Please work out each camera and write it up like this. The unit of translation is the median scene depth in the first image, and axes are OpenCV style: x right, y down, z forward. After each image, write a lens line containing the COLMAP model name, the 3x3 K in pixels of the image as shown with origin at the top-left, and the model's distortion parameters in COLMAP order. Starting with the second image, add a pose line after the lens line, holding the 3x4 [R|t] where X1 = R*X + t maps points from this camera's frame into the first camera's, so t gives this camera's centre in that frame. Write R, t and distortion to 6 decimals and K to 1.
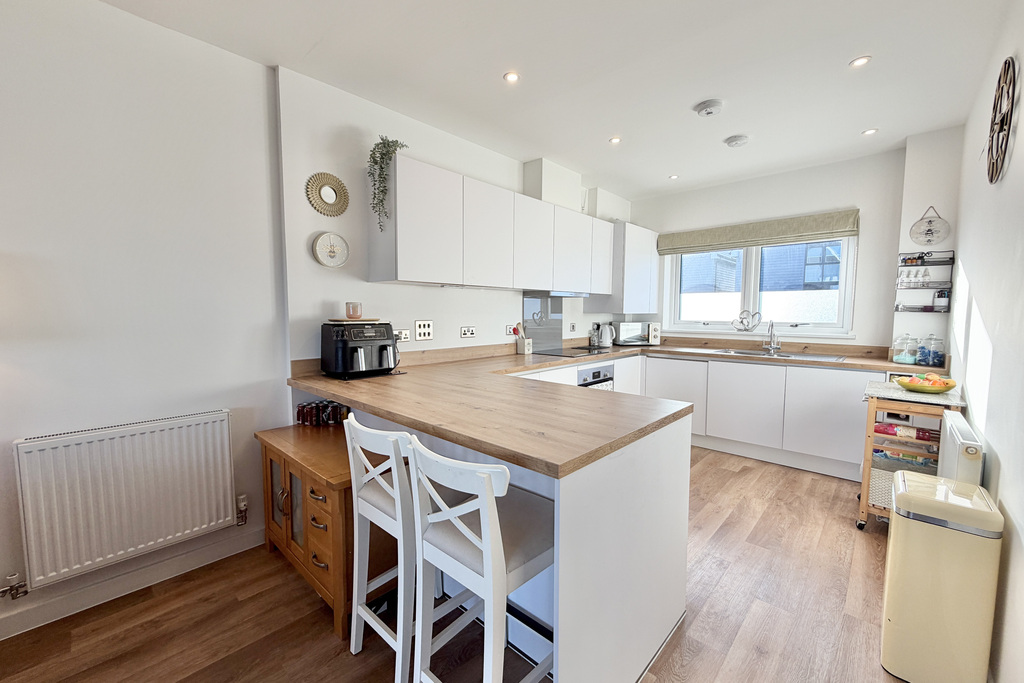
lens RADIAL K [[410.4, 0, 510.6], [0, 410.4, 341.3], [0, 0, 1]] dist [-0.000155, 0.000498]
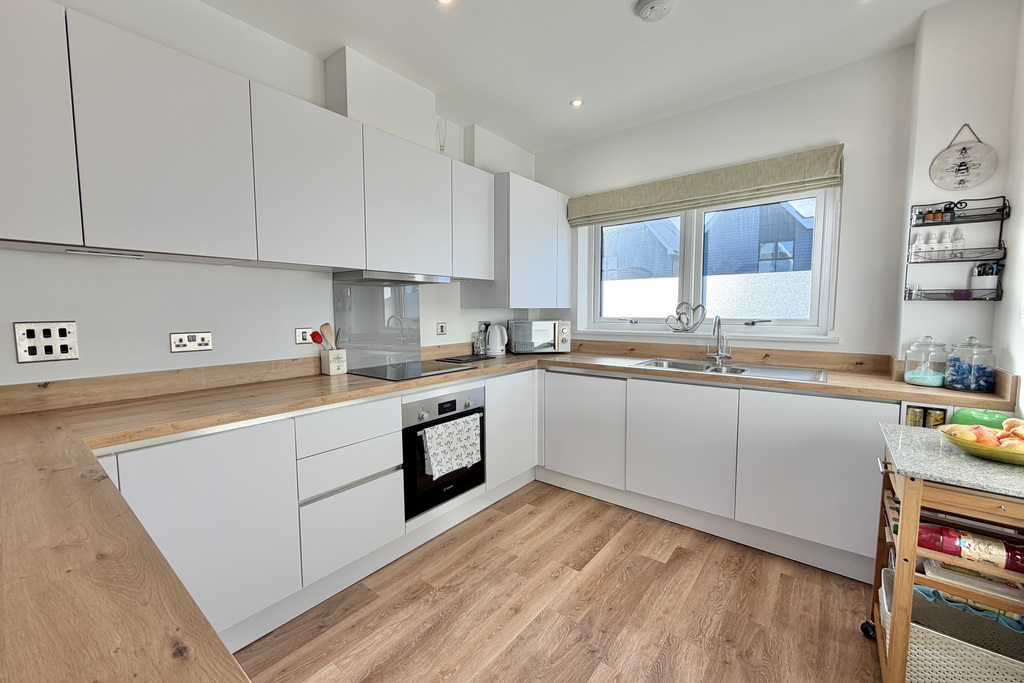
lens RADIAL K [[410.4, 0, 512.4], [0, 410.4, 342.5], [0, 0, 1]] dist [-0.000155, 0.000498]
pose [[0.996544, -0.013569, 0.081948, 0.314081], [0.013043, 0.999891, 0.006951, -0.021749], [-0.082033, -0.005859, 0.996612, 0.460290]]
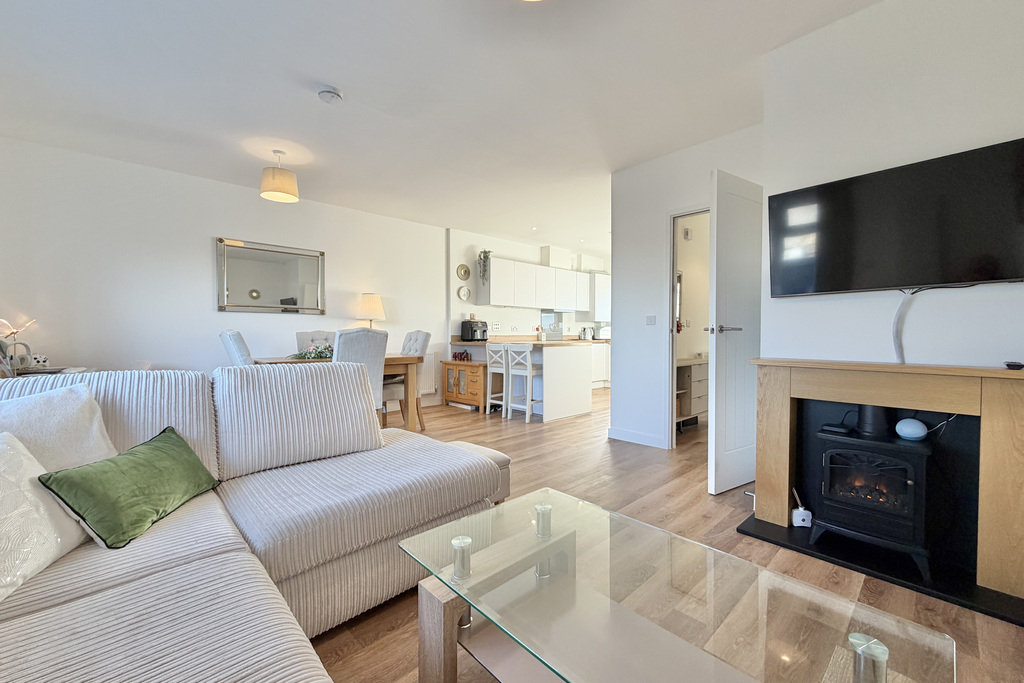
lens RADIAL K [[410.4, 0, 505.0], [0, 410.4, 338.9], [0, 0, 1]] dist [-0.000155, 0.000498]
pose [[0.996649, -0.005228, -0.081630, 0.021339], [-0.000165, 0.997825, -0.065924, 0.193695], [0.081797, 0.065717, 0.994480, -1.267404]]
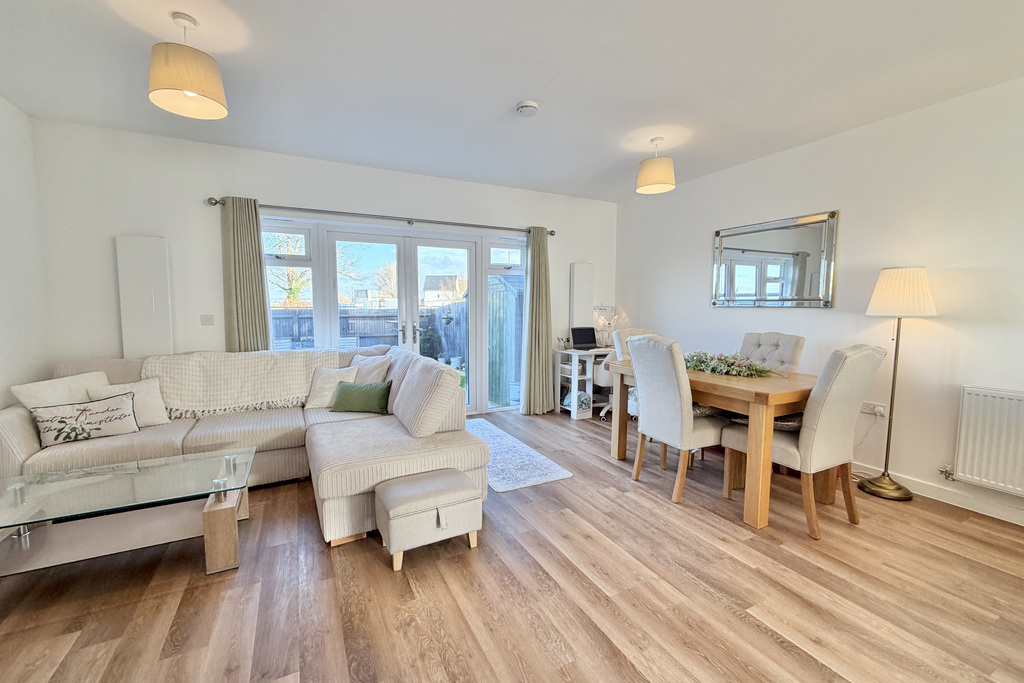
lens RADIAL K [[410.4, 0, 513.5], [0, 410.4, 341.8], [0, 0, 1]] dist [-0.000155, 0.000498]
pose [[-0.340500, 0.077182, -0.937072, 0.487112], [-0.075629, 0.991148, 0.109117, 0.017450], [0.937198, 0.108024, -0.331648, -0.078465]]
